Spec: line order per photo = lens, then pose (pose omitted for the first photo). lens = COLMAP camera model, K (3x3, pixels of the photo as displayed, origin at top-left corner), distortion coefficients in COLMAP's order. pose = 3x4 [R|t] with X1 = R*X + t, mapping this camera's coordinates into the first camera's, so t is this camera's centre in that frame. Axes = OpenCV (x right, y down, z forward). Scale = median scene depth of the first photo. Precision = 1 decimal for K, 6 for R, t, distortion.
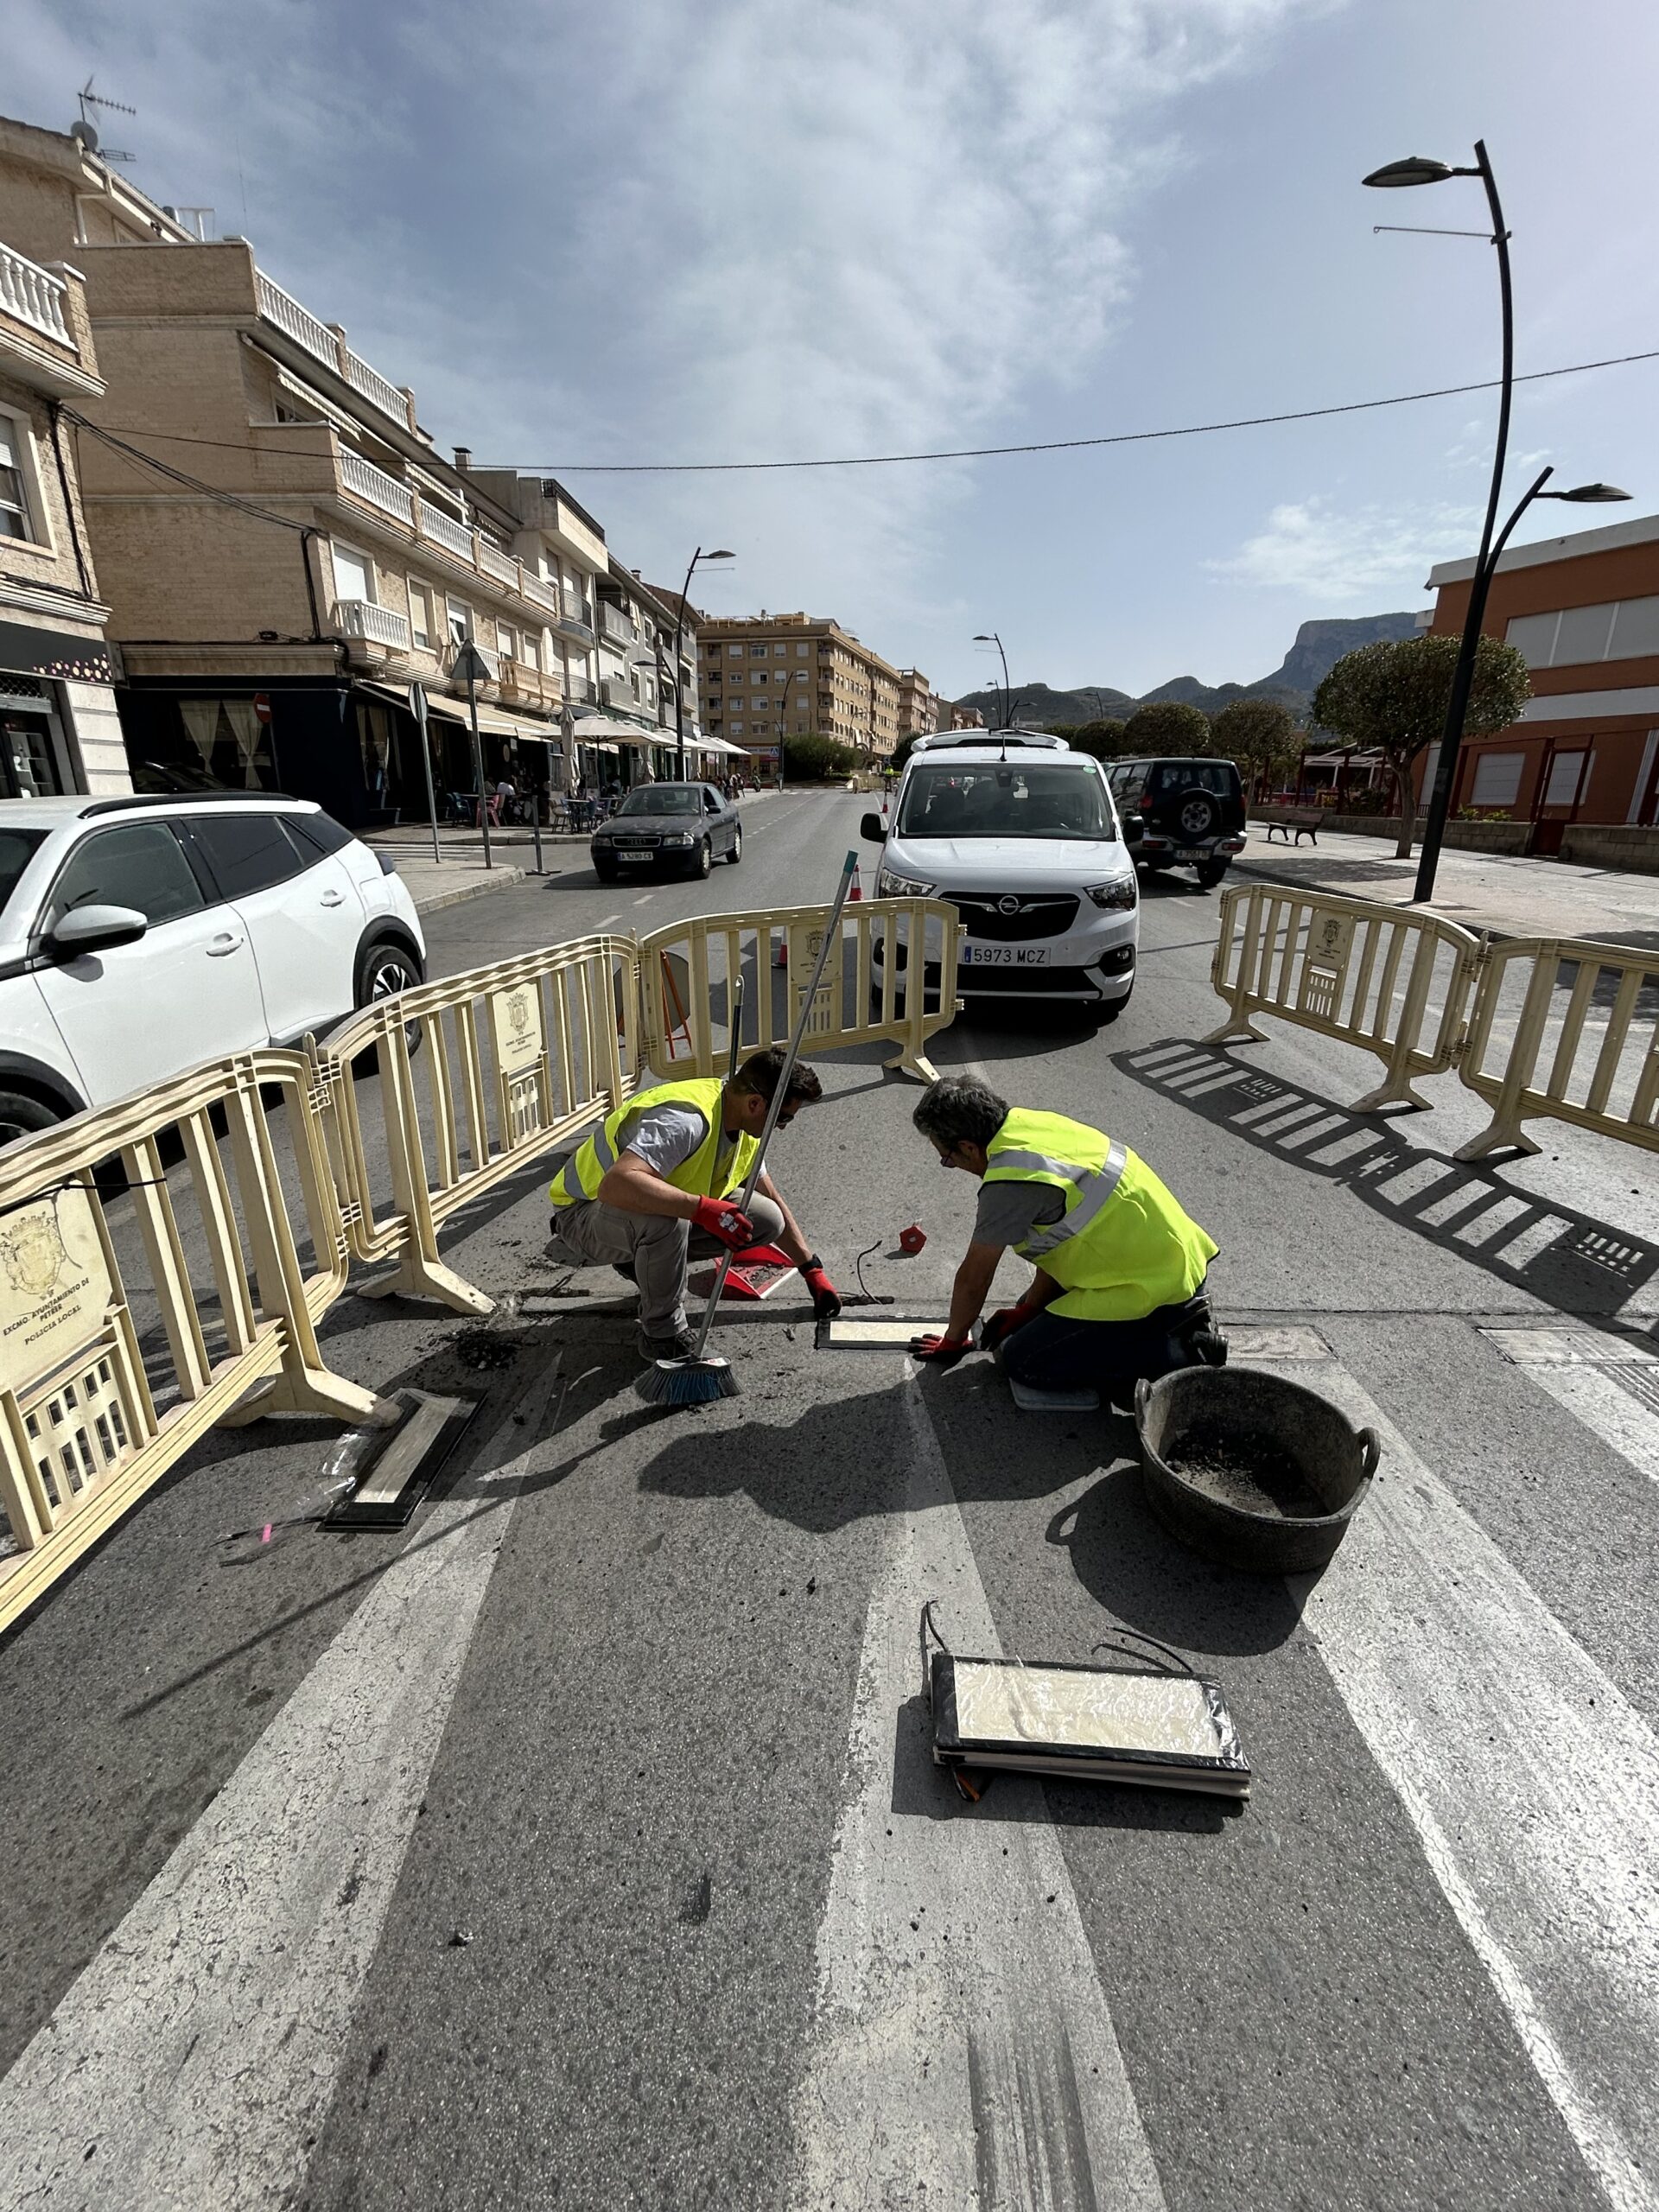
lens RADIAL K [[976.9, 0, 824.5], [0, 976.9, 1103.9], [0, 0, 1]] dist [-0.001726, 0.003158]
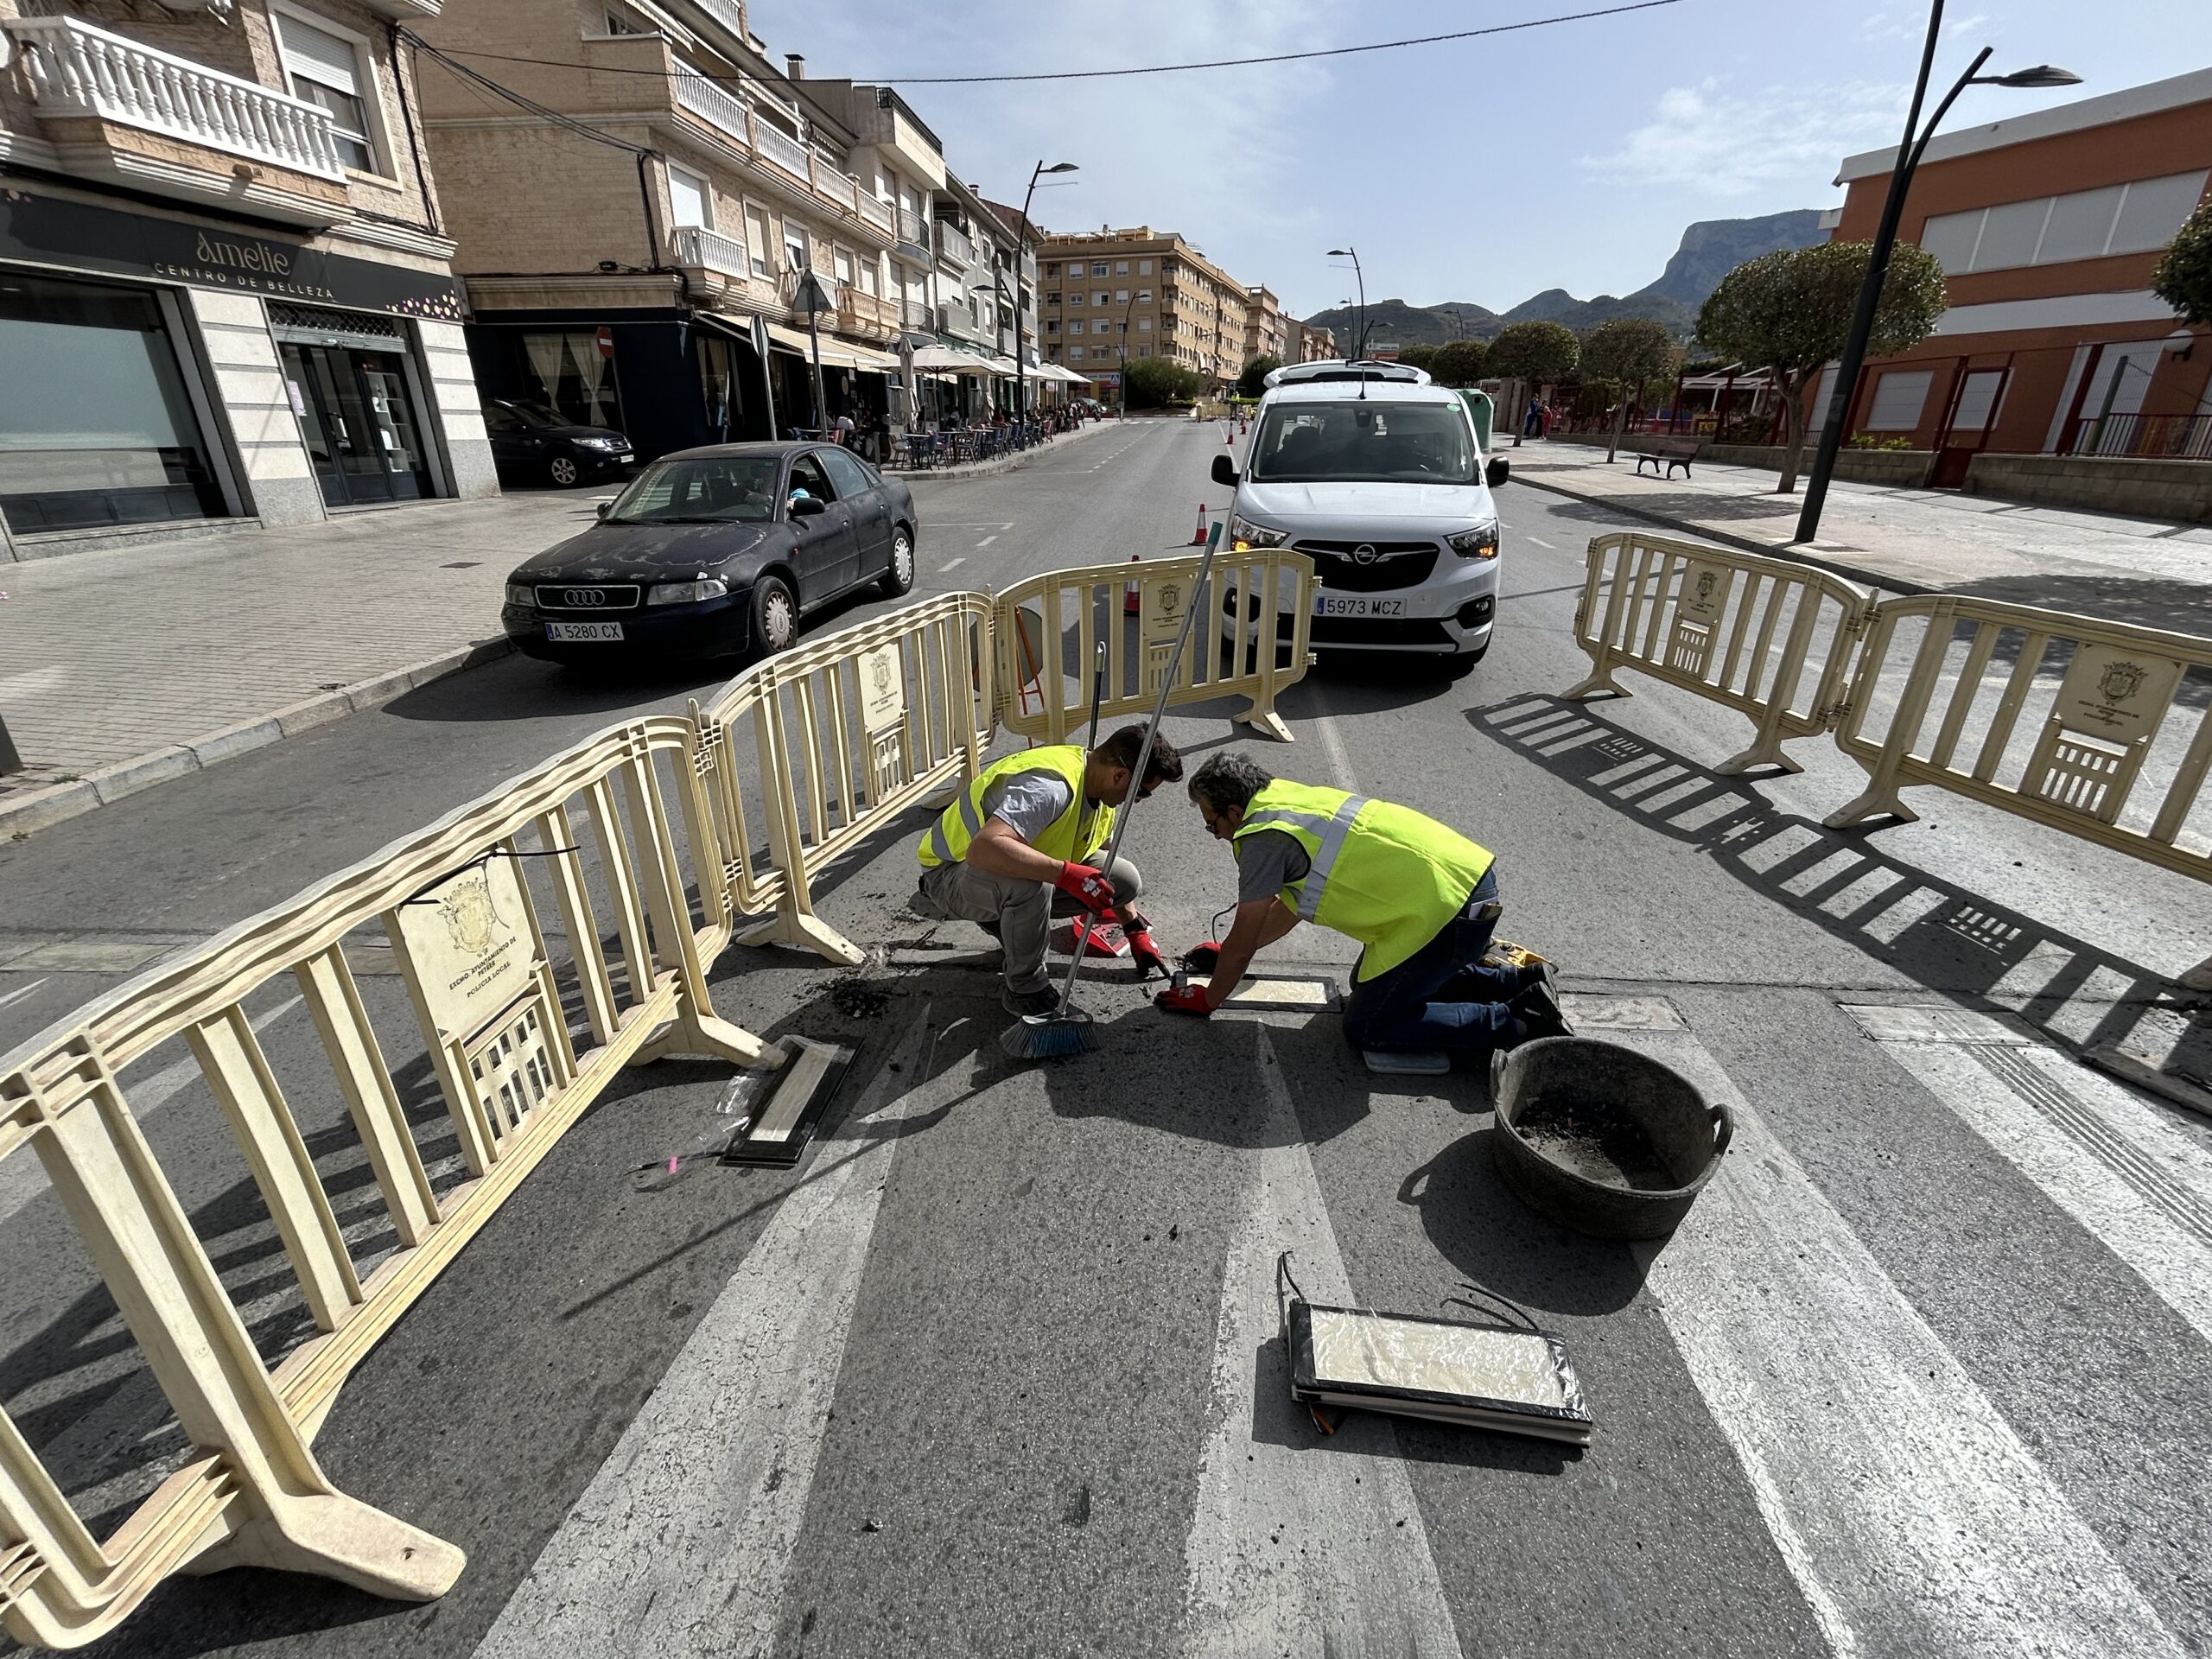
lens RADIAL K [[976.9, 0, 1101.6], [0, 976.9, 828.9], [0, 0, 1]] dist [-0.001726, 0.003158]
pose [[0.998115, 0.016004, -0.059256, -0.005029], [-0.010780, 0.996111, 0.087443, -0.005463], [0.060425, -0.086640, 0.994406, -0.004062]]
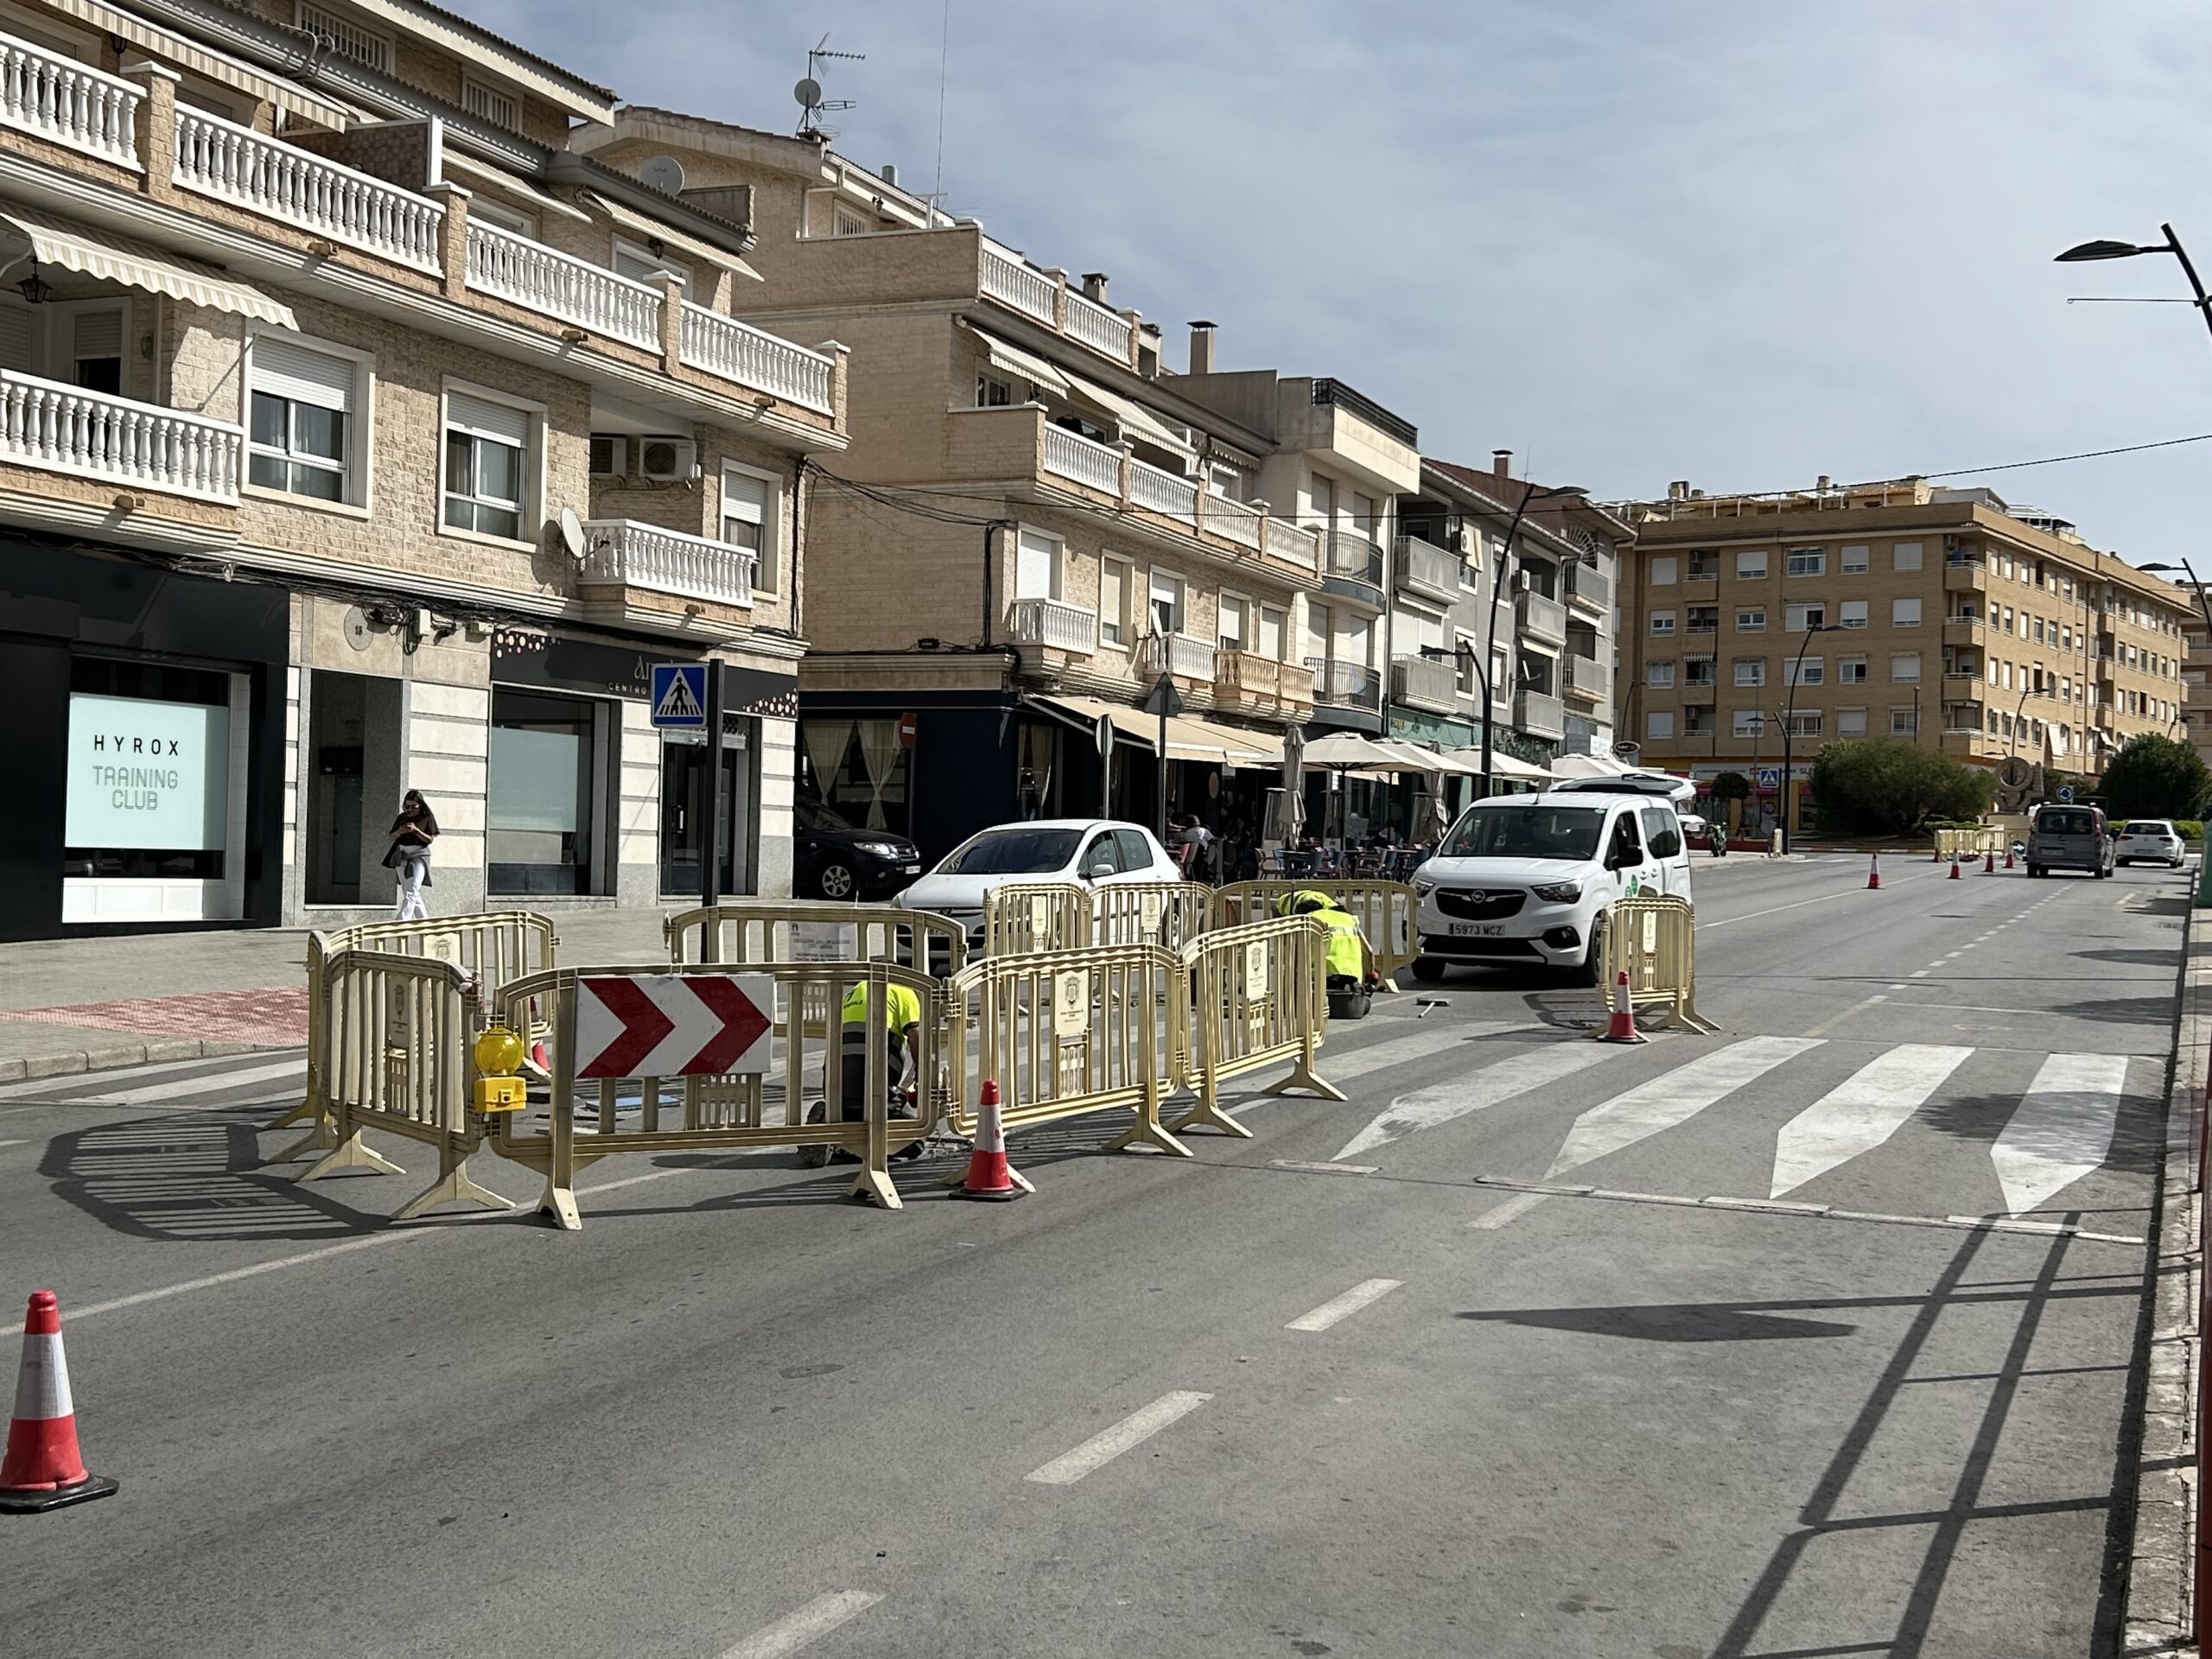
lens RADIAL K [[2637.5, 0, 1126.7], [0, 2637.5, 823.8], [0, 0, 1]] dist [0.214585, -0.616751]
pose [[0.940889, 0.009098, -0.338593, 0.444576], [-0.116910, 0.946929, -0.299428, 0.407089], [0.317899, 0.321314, 0.892019, -1.185731]]
